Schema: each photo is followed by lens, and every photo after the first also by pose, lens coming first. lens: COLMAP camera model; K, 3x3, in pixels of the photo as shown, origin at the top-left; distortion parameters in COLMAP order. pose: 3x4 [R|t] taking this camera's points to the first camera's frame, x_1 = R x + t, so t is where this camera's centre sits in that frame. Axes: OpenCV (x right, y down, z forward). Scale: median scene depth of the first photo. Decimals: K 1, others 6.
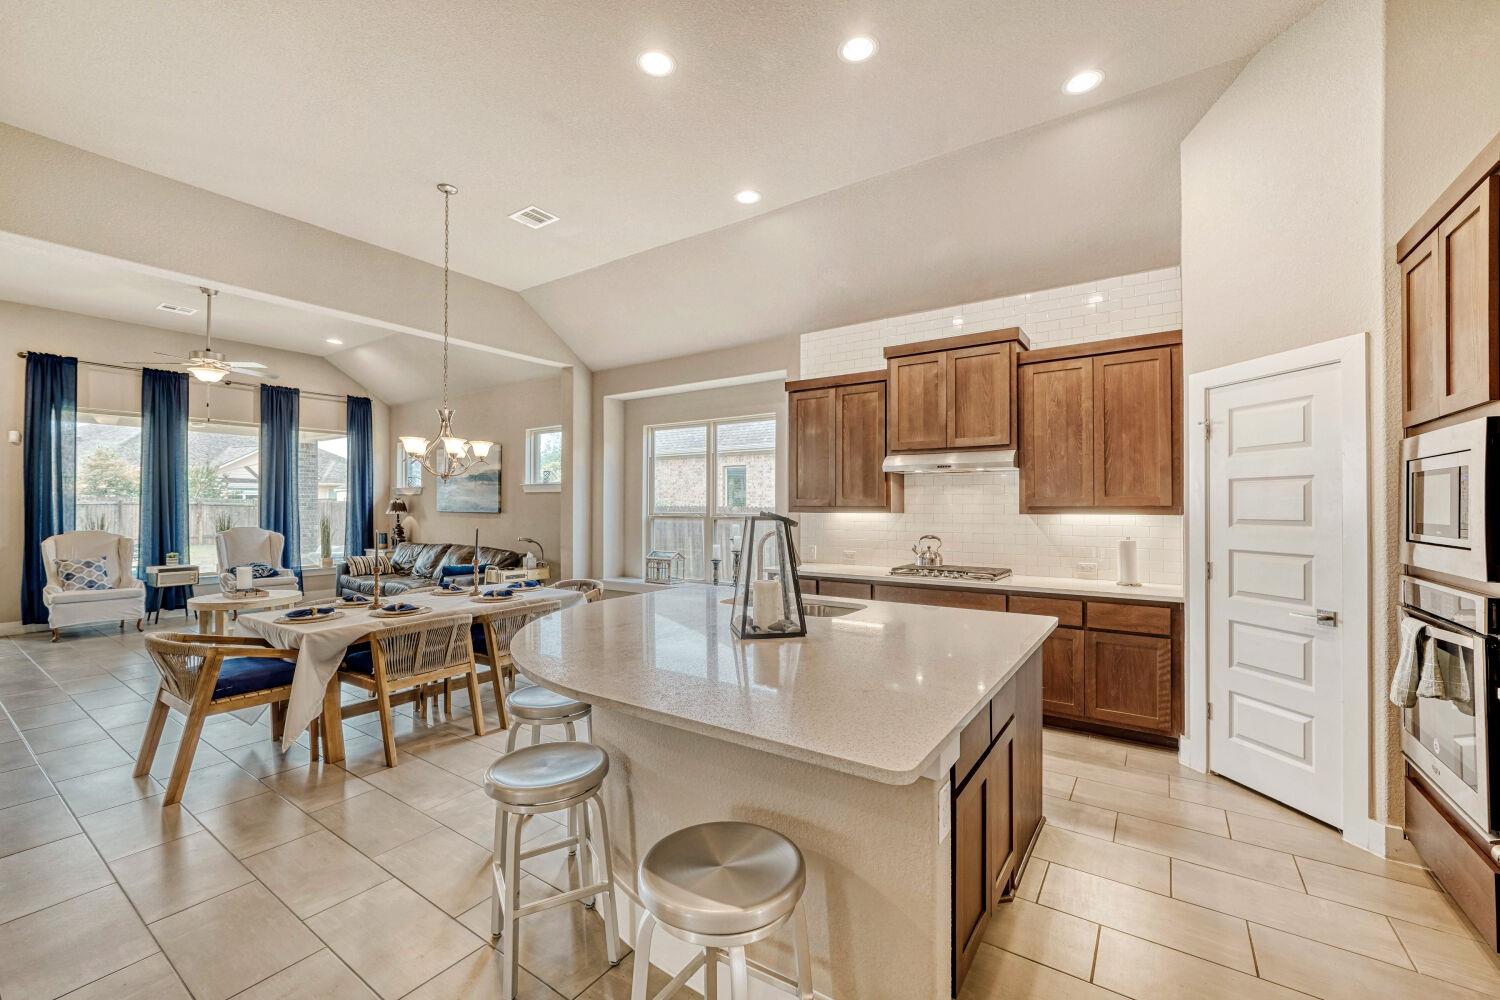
lens RADIAL K [[595.1, 0, 757.2], [0, 595.1, 504.4], [0, 0, 1]] dist [-0.003298, -0.000039]
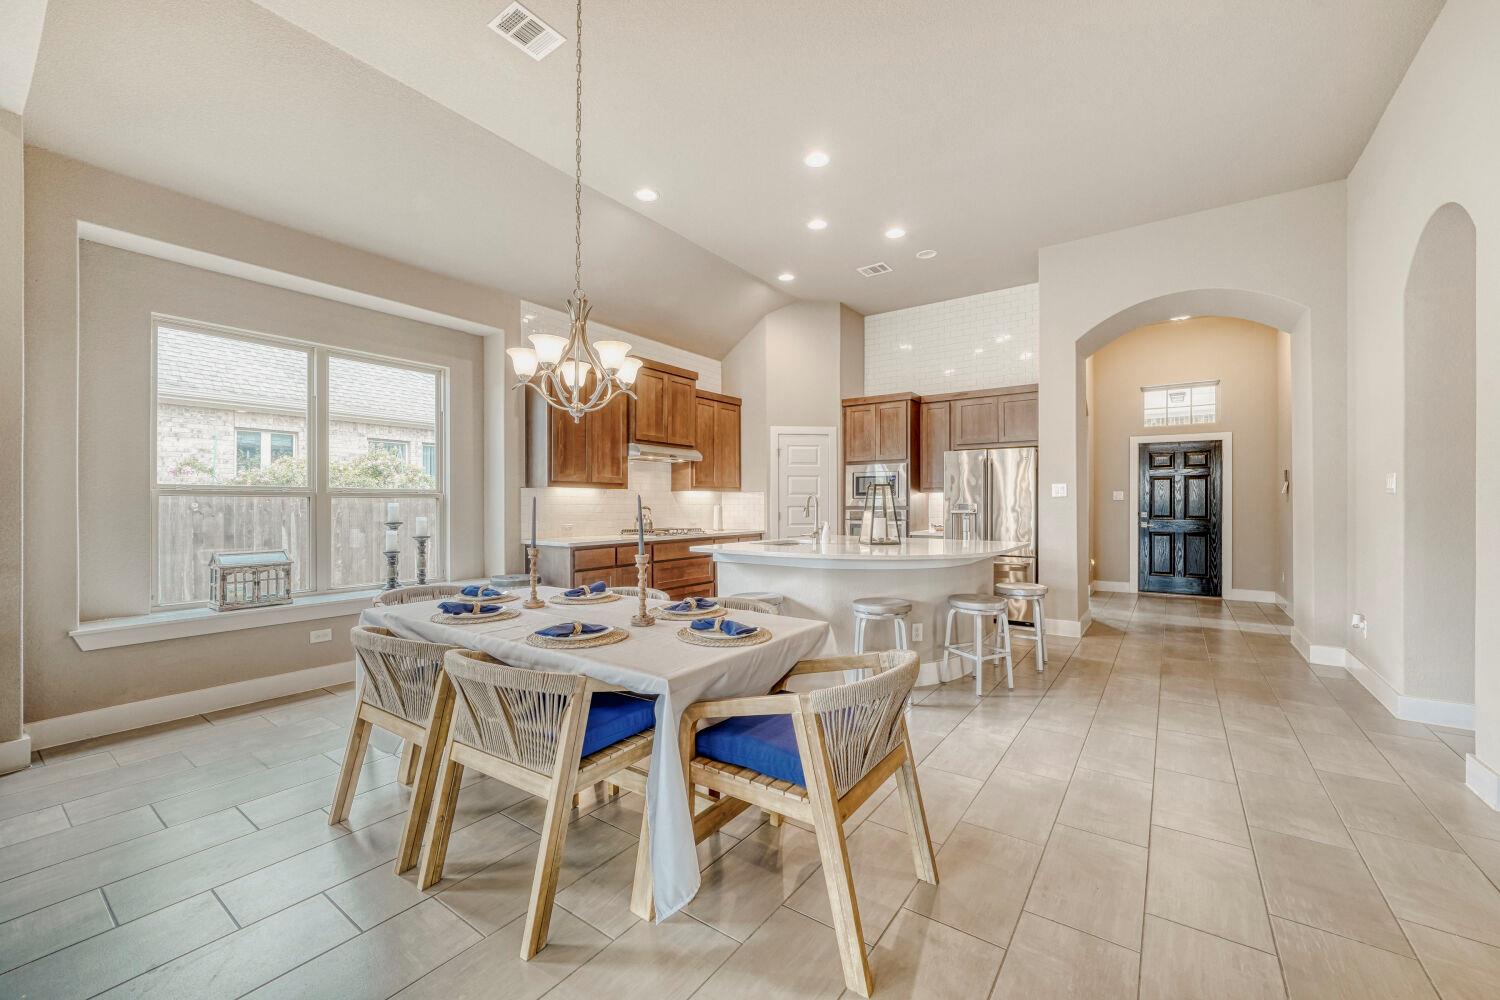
lens RADIAL K [[600.2, 0, 741.7], [0, 600.2, 503.2], [0, 0, 1]] dist [-0.004144, 0.000230]
pose [[0.037956, -0.000091, 0.999279, -0.996092], [-0.002284, 0.999997, 0.000178, 0.042820], [-0.999277, -0.002289, 0.037955, 0.703604]]
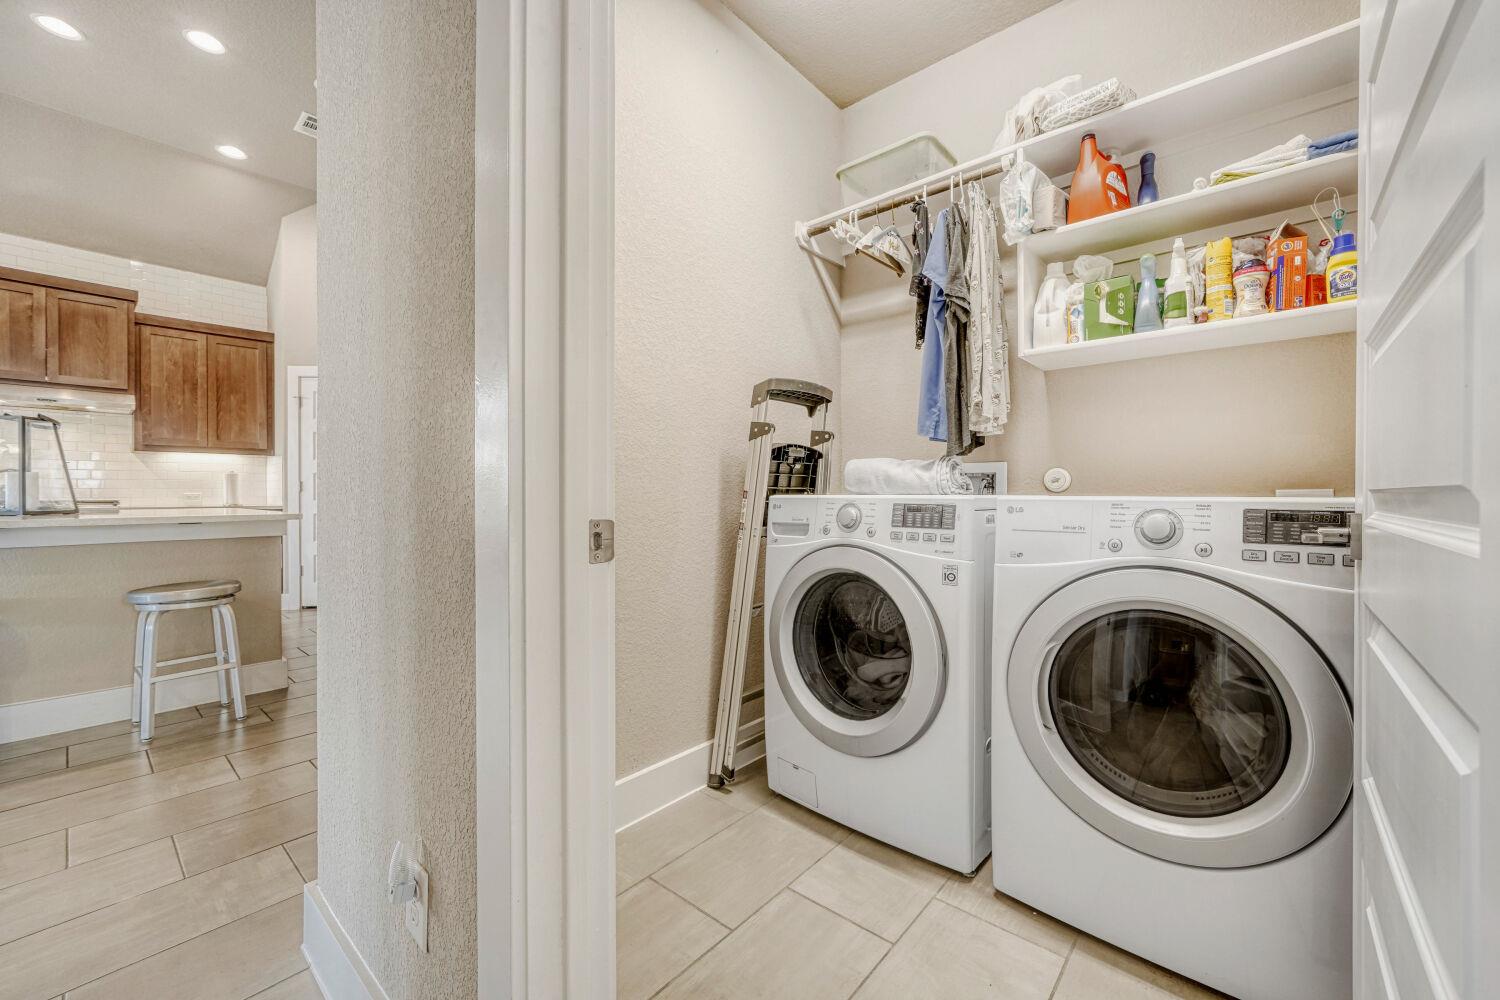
lens RADIAL K [[595.1, 0, 721.0], [0, 595.1, 492.6], [0, 0, 1]] dist [-0.002433, -0.000146]
pose [[0.150257, -0.003250, 0.988642, -0.470511], [-0.004711, 0.999981, 0.004004, 0.077220], [-0.988636, -0.005259, 0.150239, -0.274542]]
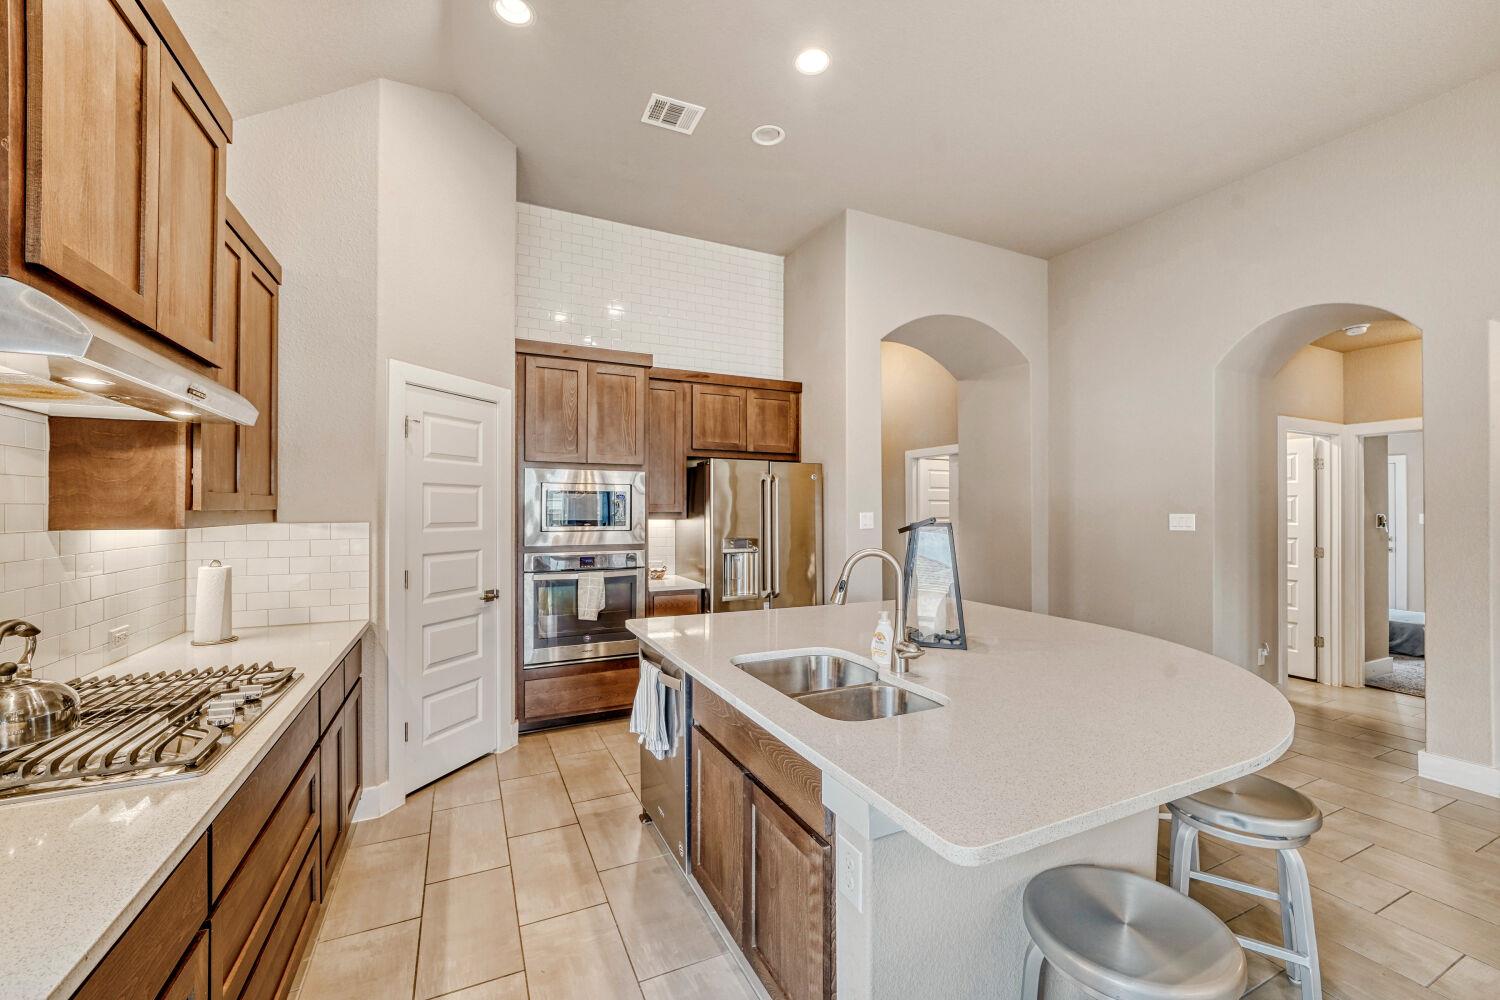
lens RADIAL K [[595.1, 0, 757.2], [0, 595.1, 504.4], [0, 0, 1]] dist [-0.003298, -0.000039]
pose [[-0.861171, 0.002254, 0.508311, -0.119373], [-0.003857, 0.999932, -0.010969, 0.001451], [-0.508301, -0.011407, -0.861104, 1.013654]]
